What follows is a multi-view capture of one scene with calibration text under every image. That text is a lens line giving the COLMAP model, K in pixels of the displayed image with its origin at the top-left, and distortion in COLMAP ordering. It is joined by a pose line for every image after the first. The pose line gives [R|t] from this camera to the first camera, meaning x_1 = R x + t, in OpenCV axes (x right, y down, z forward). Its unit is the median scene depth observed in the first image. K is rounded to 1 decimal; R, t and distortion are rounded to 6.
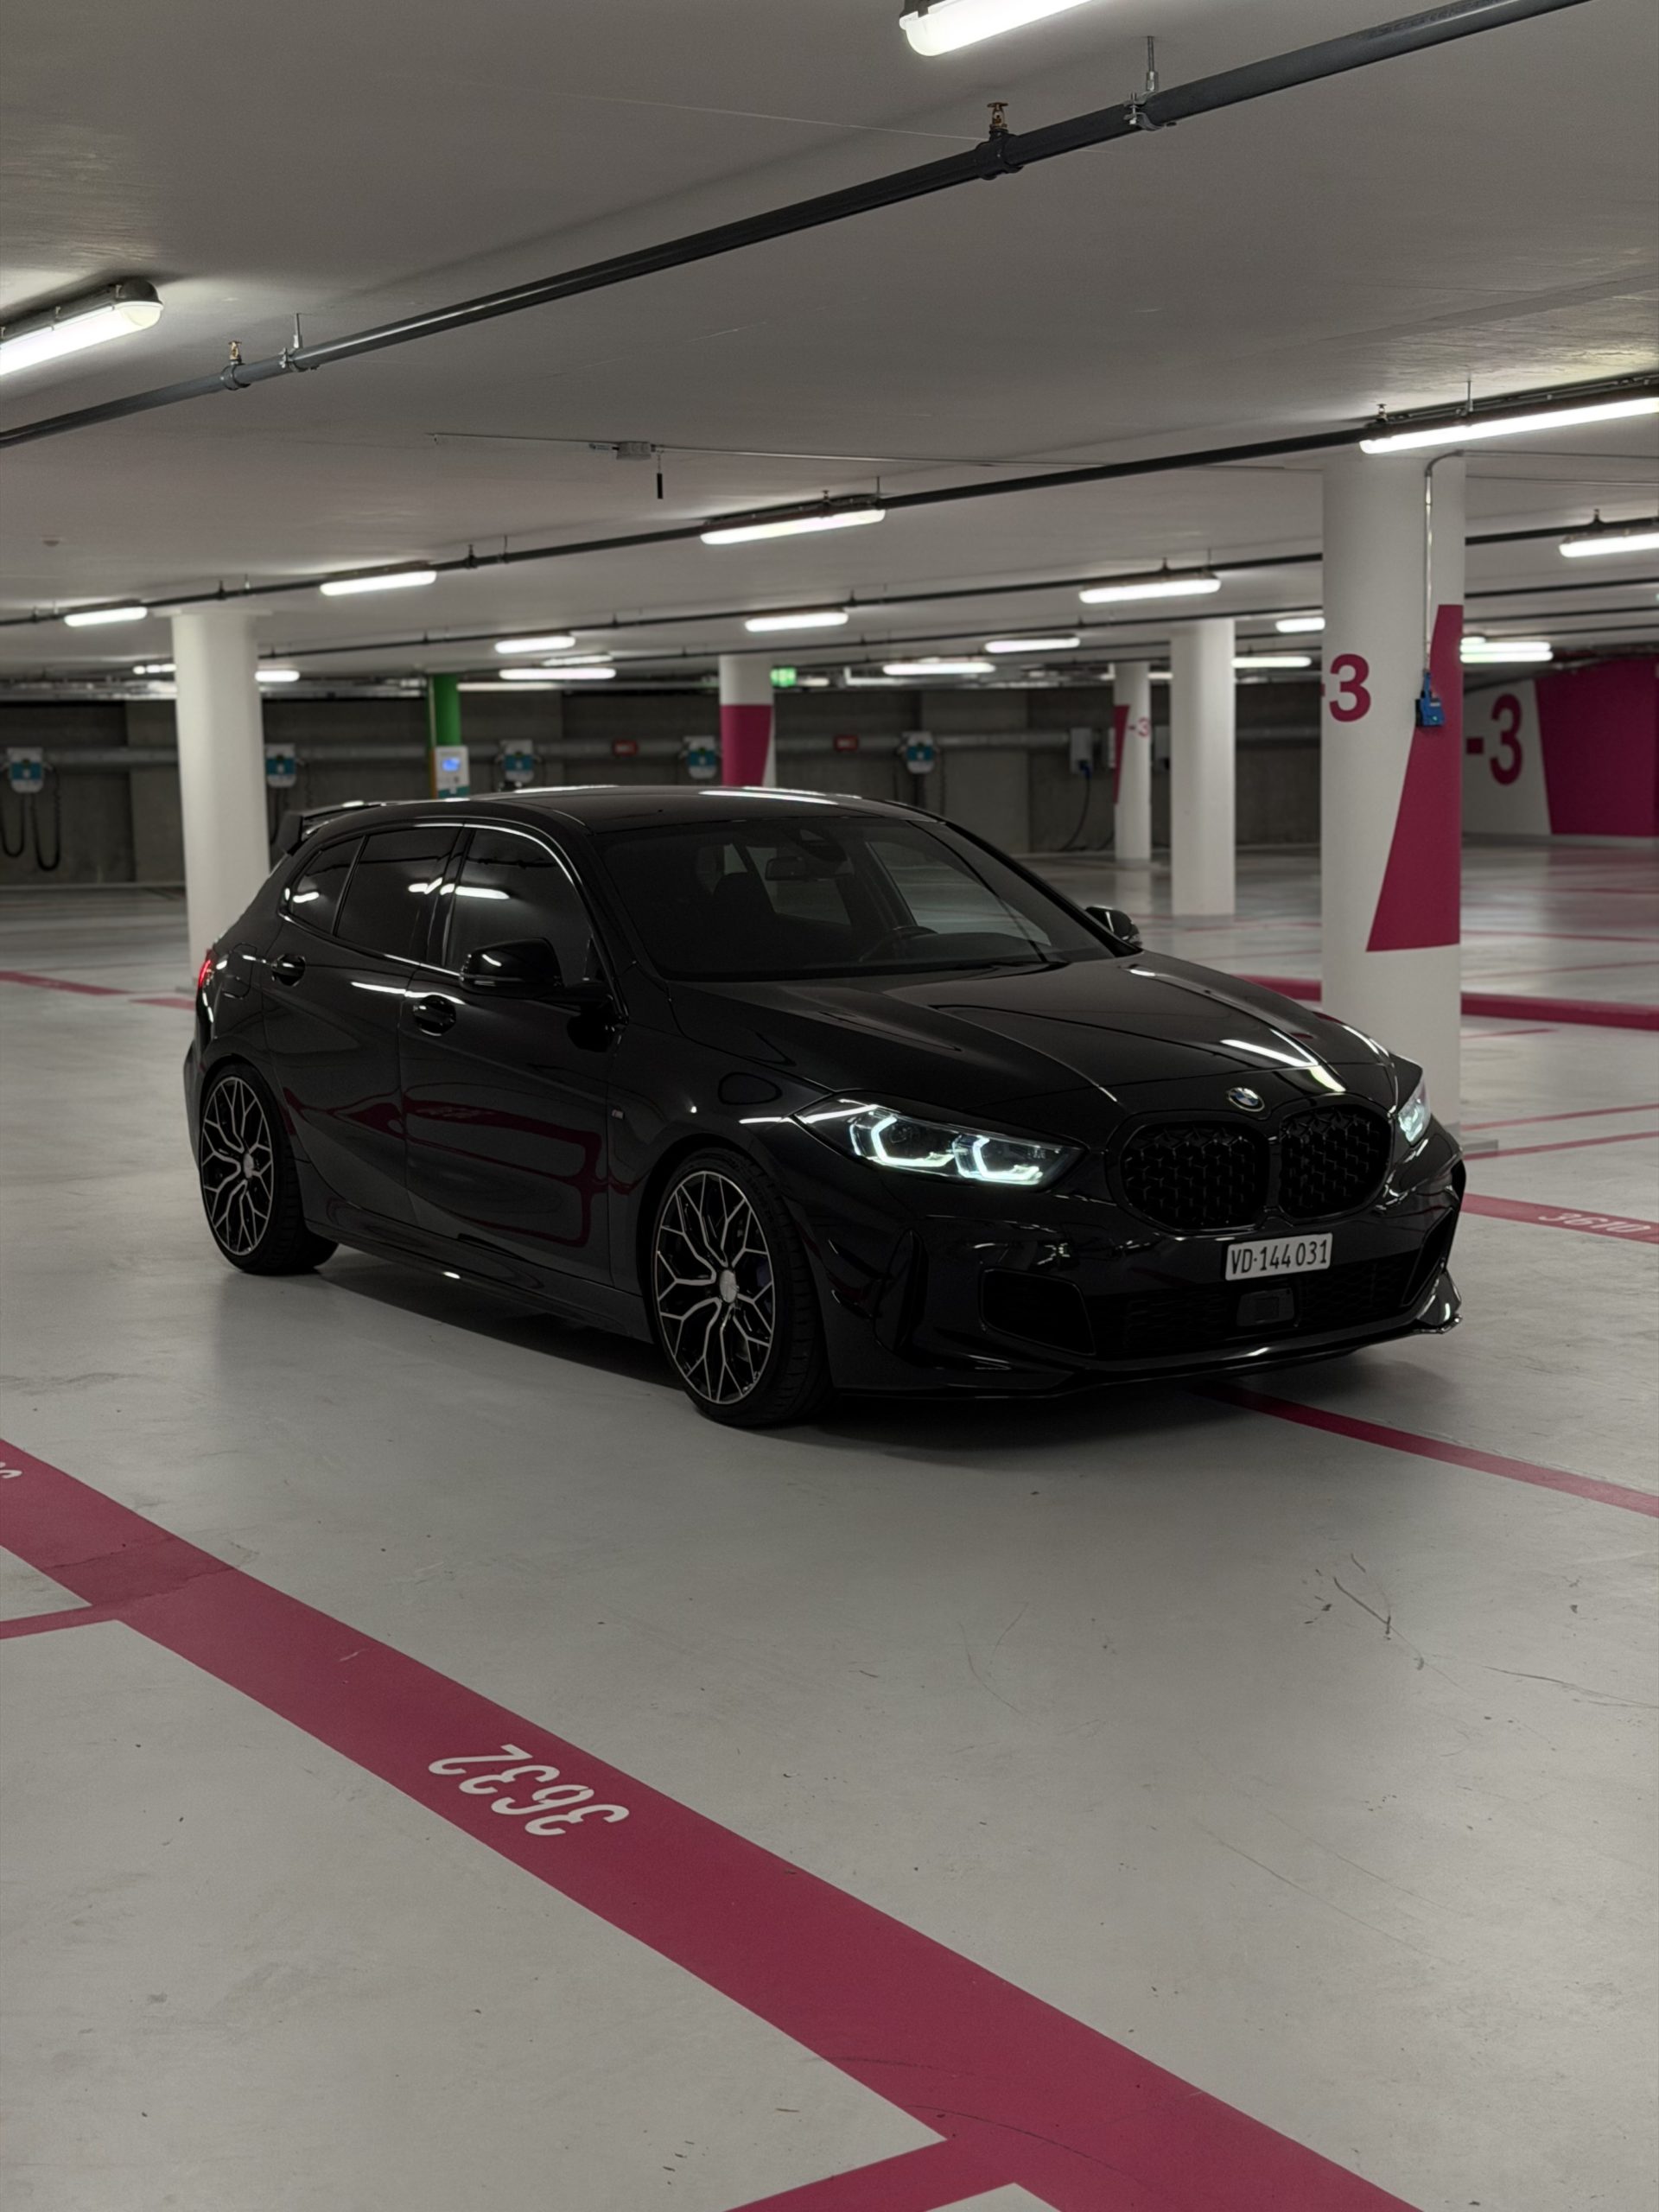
lens RADIAL K [[3119.6, 0, 852.2], [0, 3119.6, 1122.5], [0, 0, 1]] dist [0.129928, 0.000000]
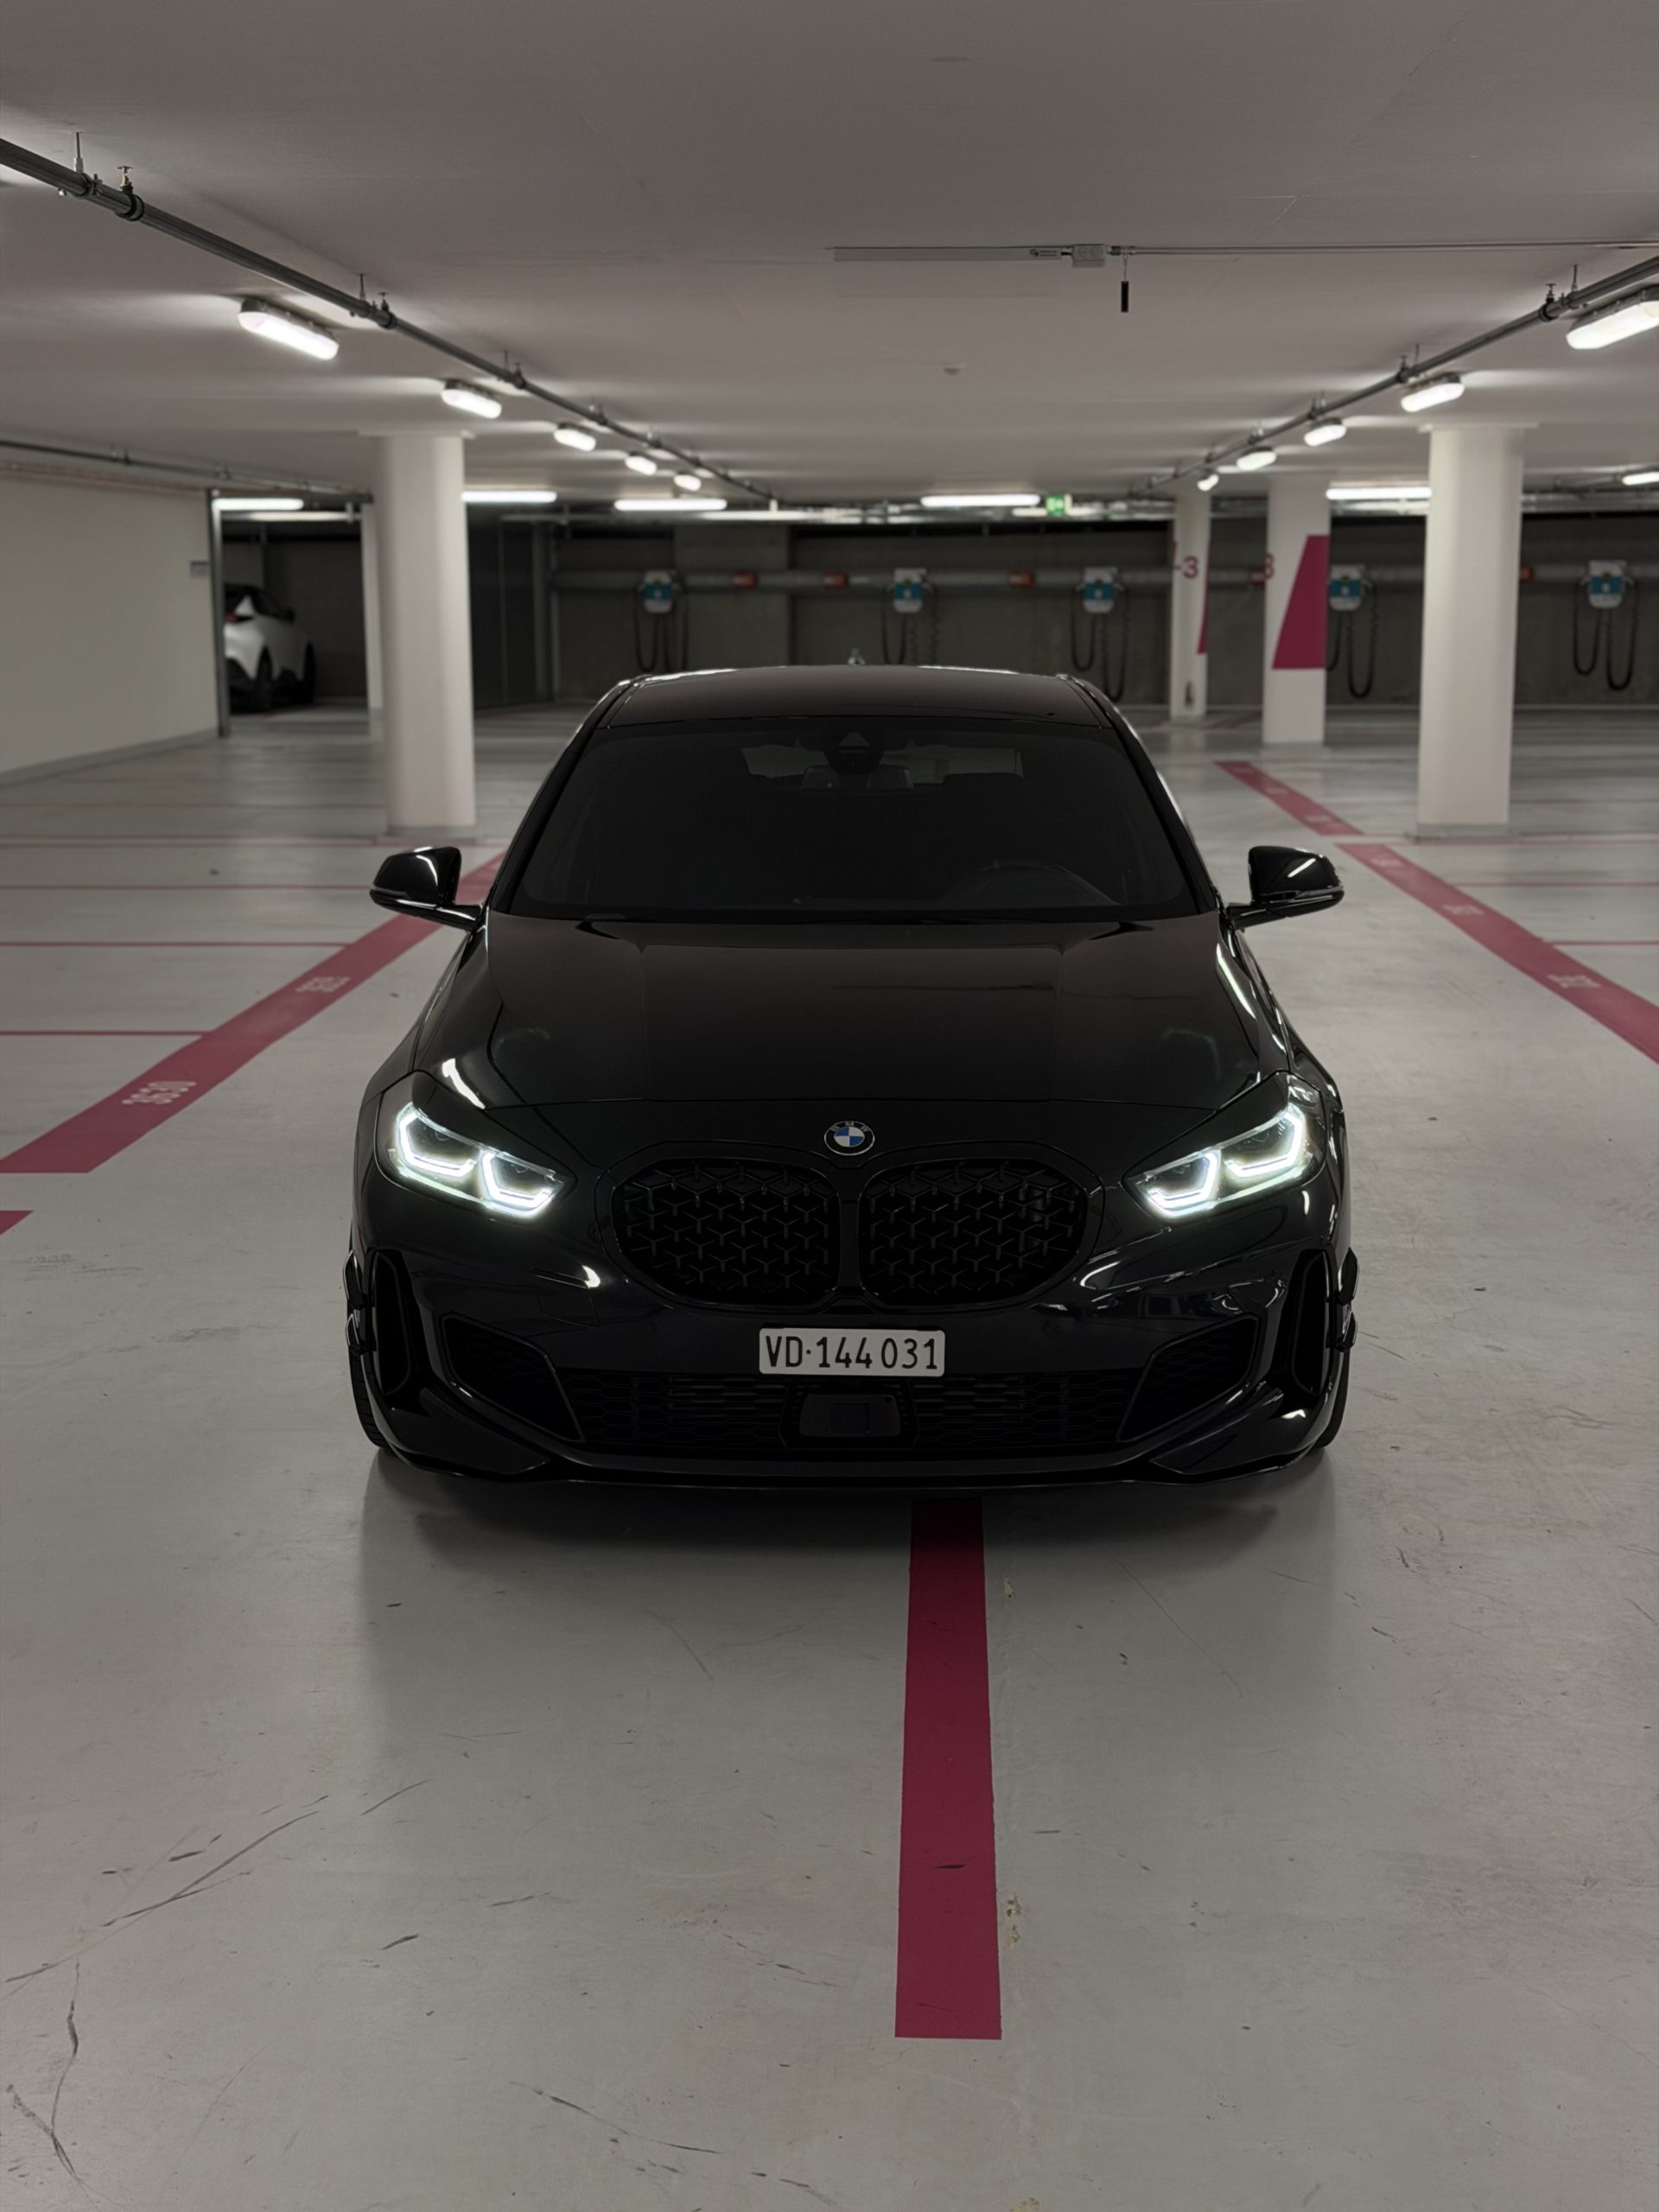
lens RADIAL K [[3119.6, 0, 837.5], [0, 3119.6, 1129.5], [0, 0, 1]] dist [0.129928, 0.000000]
pose [[0.821587, 0.117283, -0.557888, 0.396771], [-0.080867, 0.992689, 0.089600, -0.055849], [0.564318, -0.028499, 0.825065, 0.280633]]
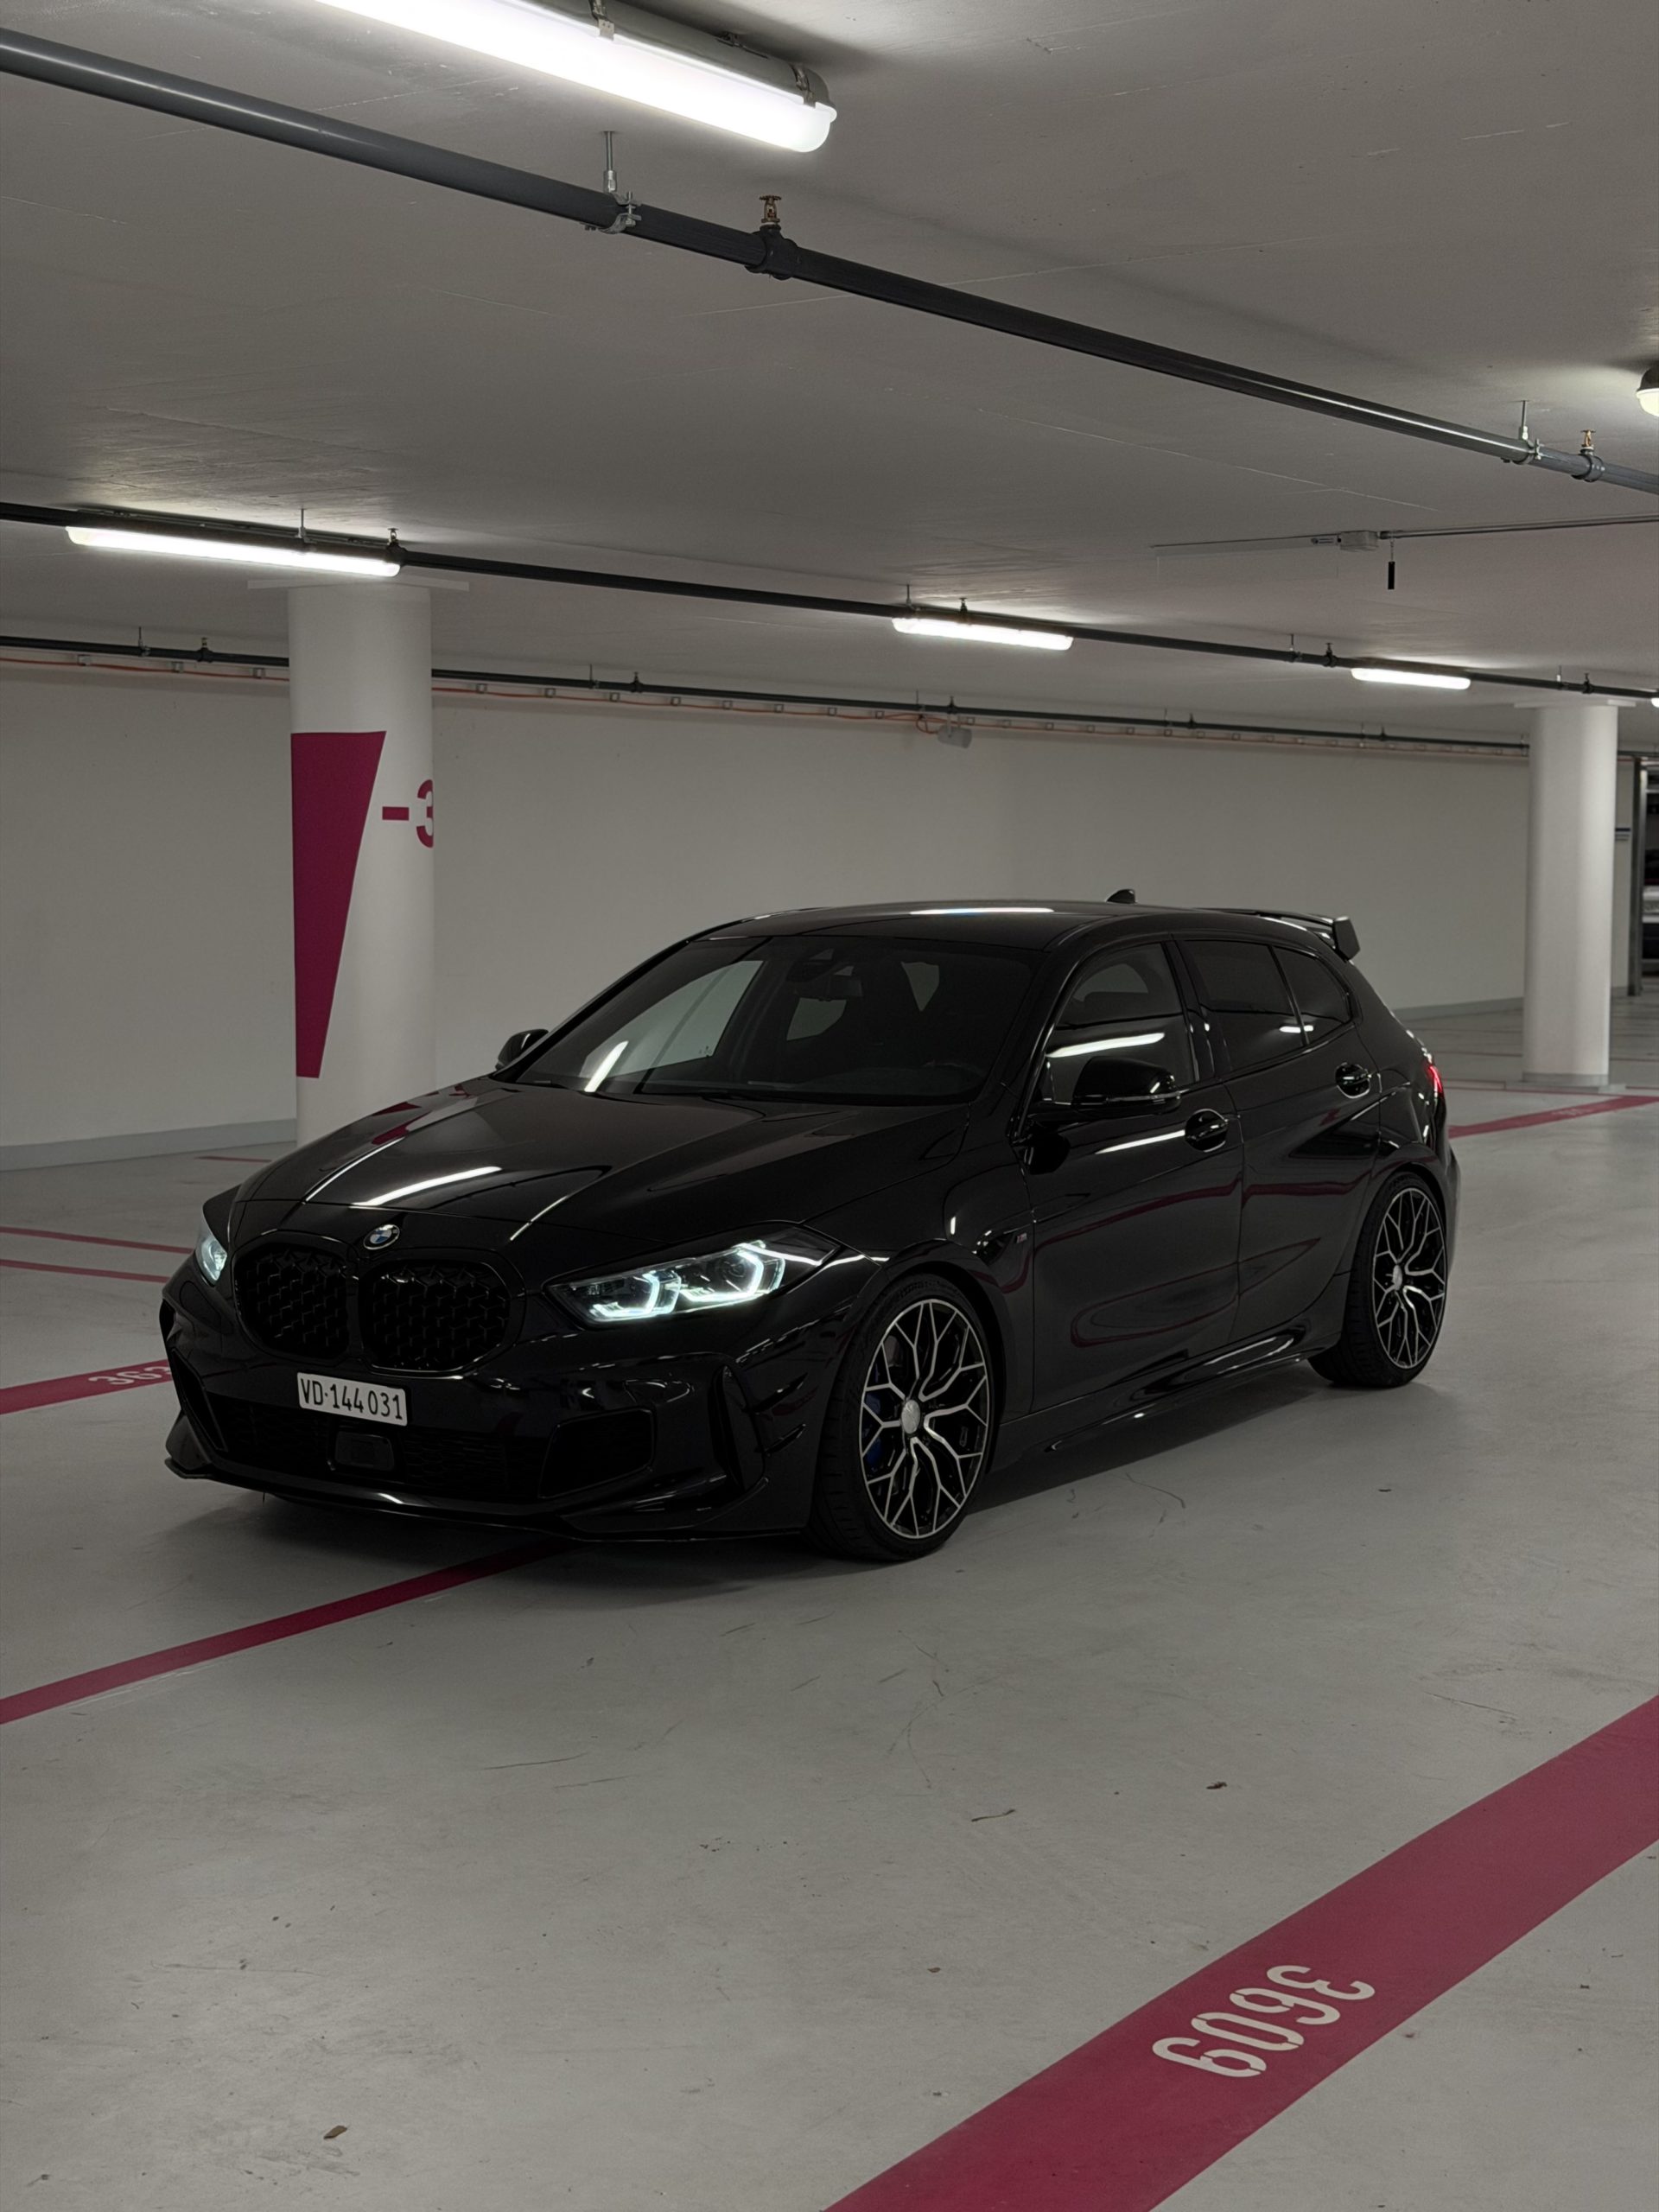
lens RADIAL K [[3119.6, 0, 806.8], [0, 3119.6, 1089.2], [0, 0, 1]] dist [0.129928, 0.000000]
pose [[0.367685, 0.092468, -0.925342, 0.791051], [-0.118091, 0.991631, 0.052169, -0.088041], [0.922422, 0.090092, 0.375527, 0.551550]]
